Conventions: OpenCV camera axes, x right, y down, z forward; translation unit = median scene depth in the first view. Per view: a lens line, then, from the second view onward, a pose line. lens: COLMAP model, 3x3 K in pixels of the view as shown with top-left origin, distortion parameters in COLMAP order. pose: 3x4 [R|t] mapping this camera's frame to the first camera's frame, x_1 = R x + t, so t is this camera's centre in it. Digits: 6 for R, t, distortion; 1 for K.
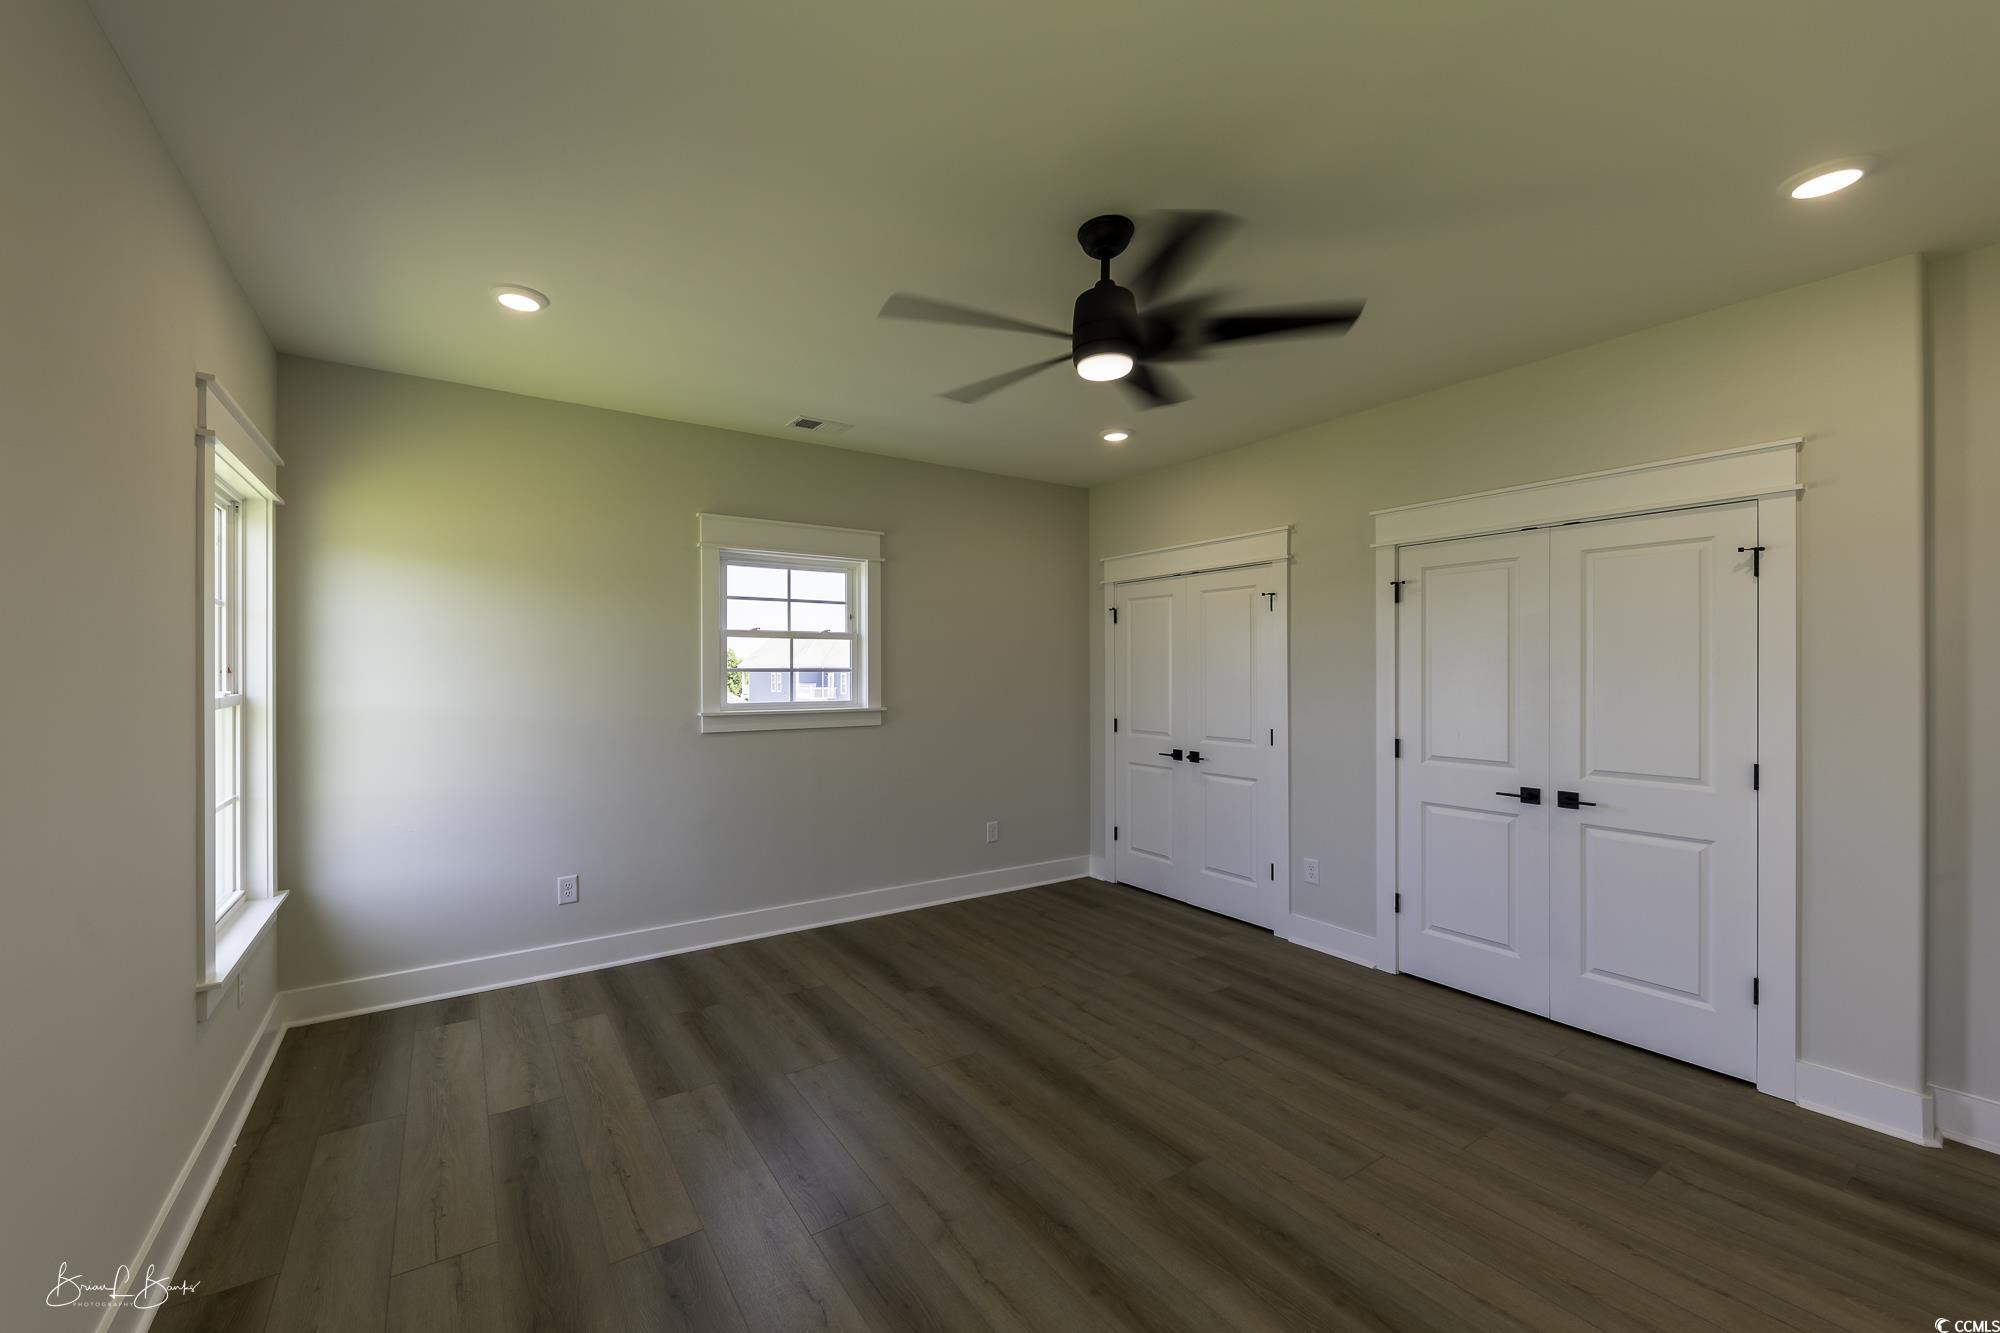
lens RADIAL K [[784.9, 0, 993.6], [0, 784.9, 673.1], [0, 0, 1]] dist [0.009016, -0.004825]
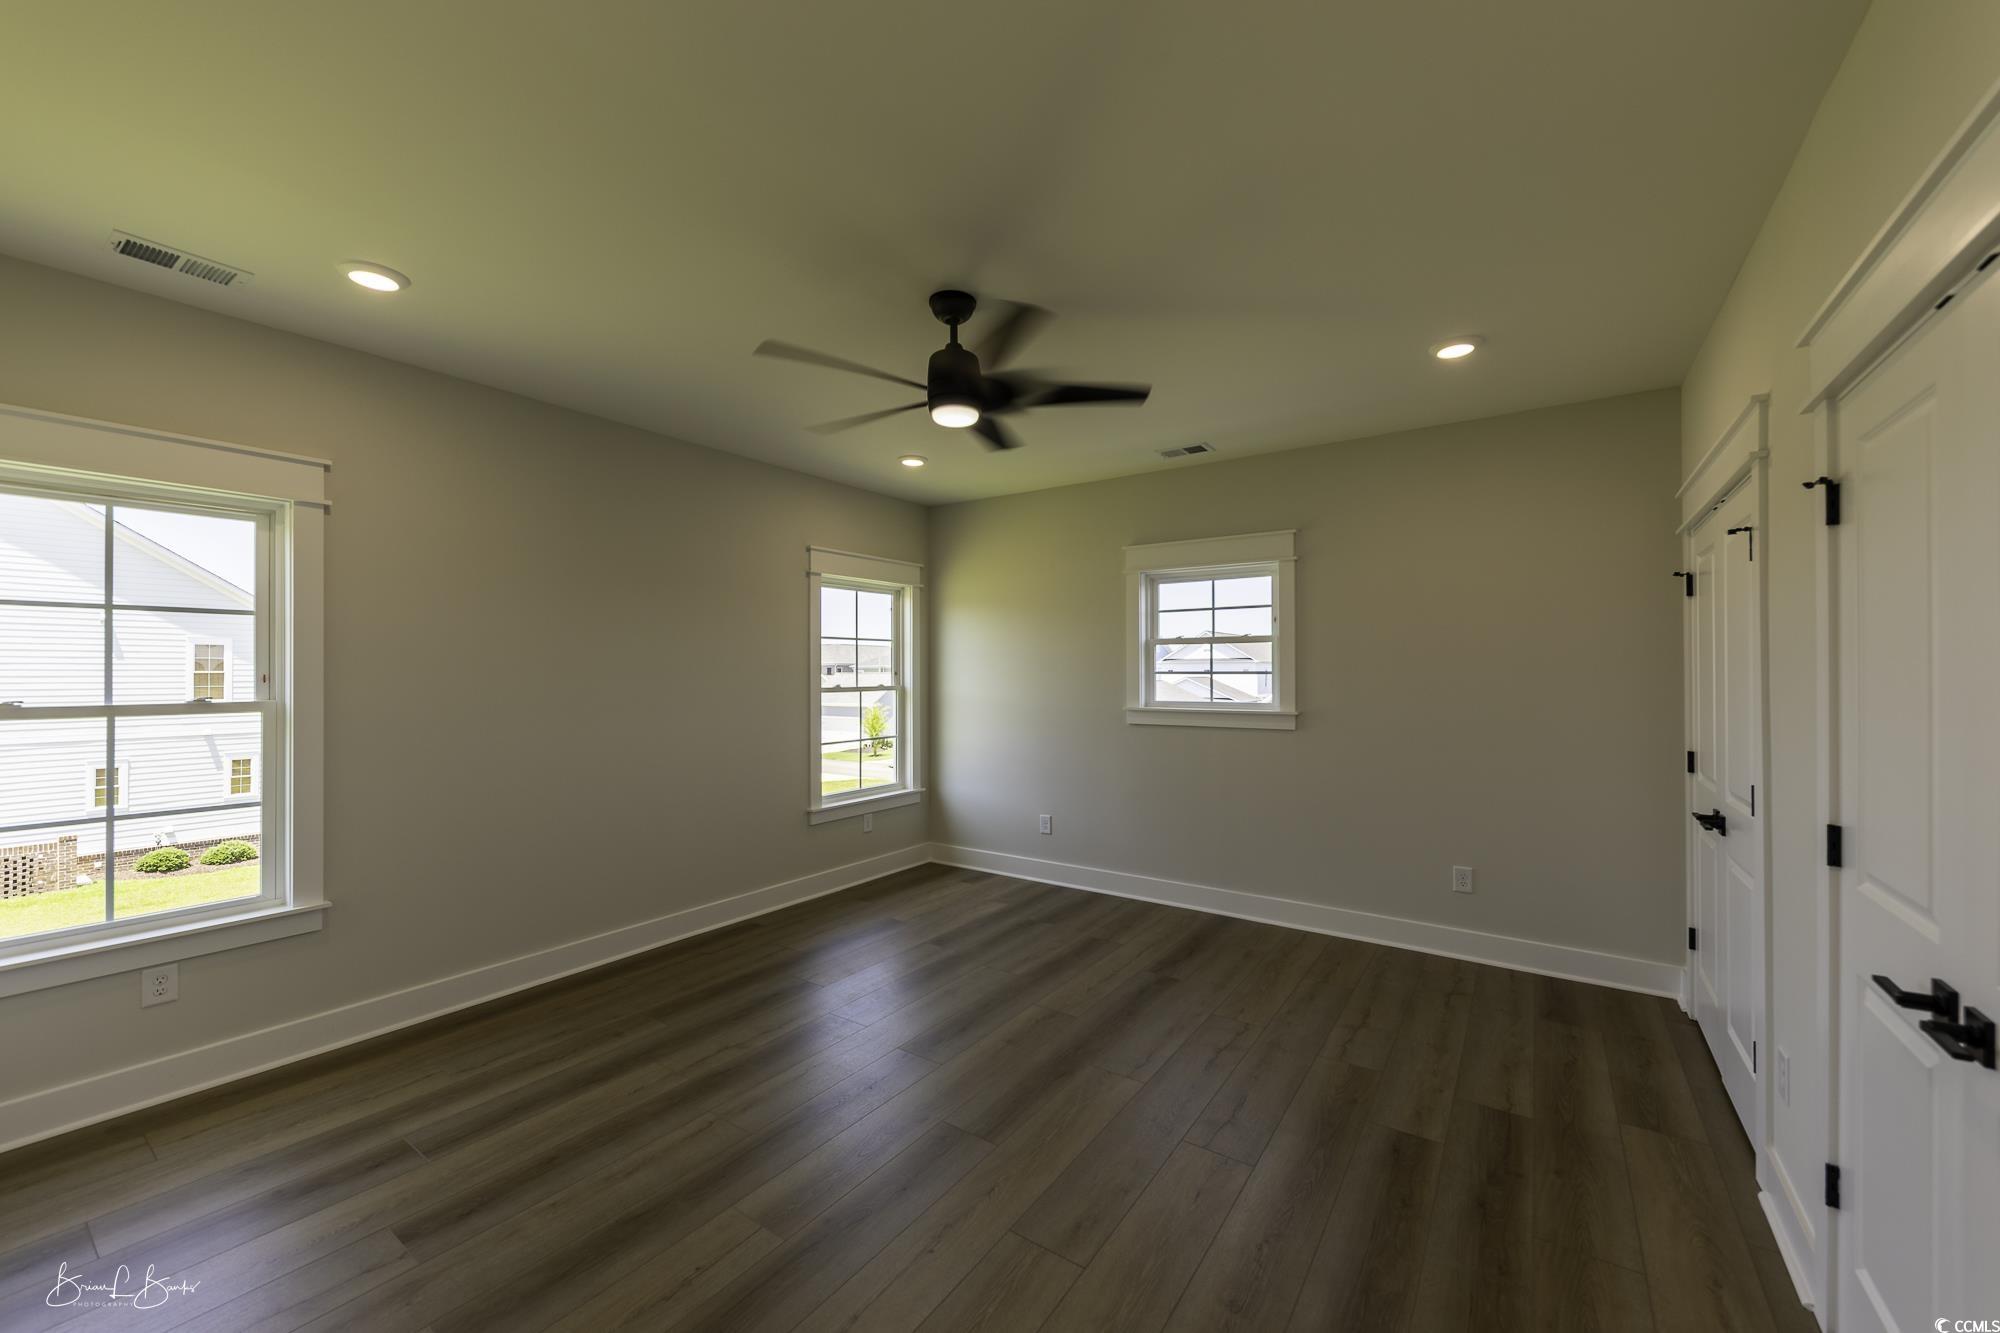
lens RADIAL K [[784.9, 0, 993.6], [0, 784.9, 673.1], [0, 0, 1]] dist [0.009016, -0.004825]
pose [[0.353258, -0.000389, -0.935526, 0.811280], [-0.000273, 1.000000, -0.000519, -0.003499], [0.935526, 0.000439, 0.353258, 0.411371]]
